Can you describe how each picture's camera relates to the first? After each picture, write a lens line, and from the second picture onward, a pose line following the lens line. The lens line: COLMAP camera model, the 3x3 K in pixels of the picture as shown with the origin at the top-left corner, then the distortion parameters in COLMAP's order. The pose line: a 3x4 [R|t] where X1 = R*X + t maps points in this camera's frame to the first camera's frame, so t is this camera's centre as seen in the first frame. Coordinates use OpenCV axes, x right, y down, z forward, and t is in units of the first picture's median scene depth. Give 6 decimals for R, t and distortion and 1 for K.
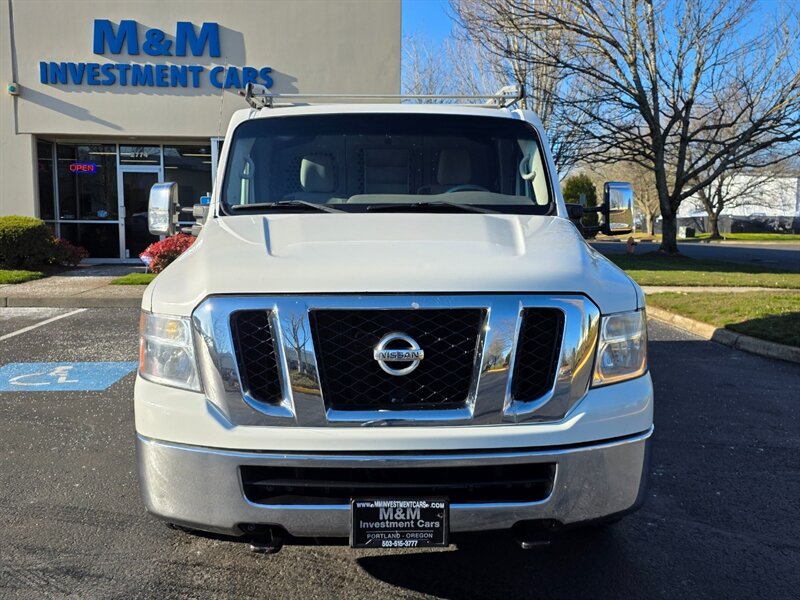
lens RADIAL K [[748.6, 0, 400.0], [0, 748.6, 300.0], [0, 0, 1]] dist [0.046380, -0.019539]
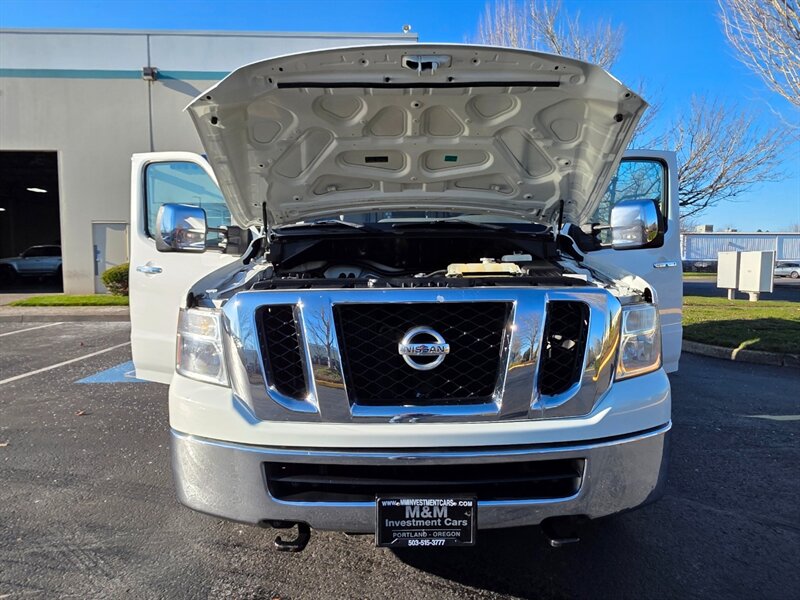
lens RADIAL K [[504.1, 0, 406.9], [0, 504.1, 298.8], [0, 0, 1]] dist [0.000367, 0.003018]
pose [[0.999786, -0.006394, -0.019660, -0.010002], [0.005637, 0.999249, -0.038327, 0.030062], [0.019891, 0.038208, 0.999072, 0.306792]]
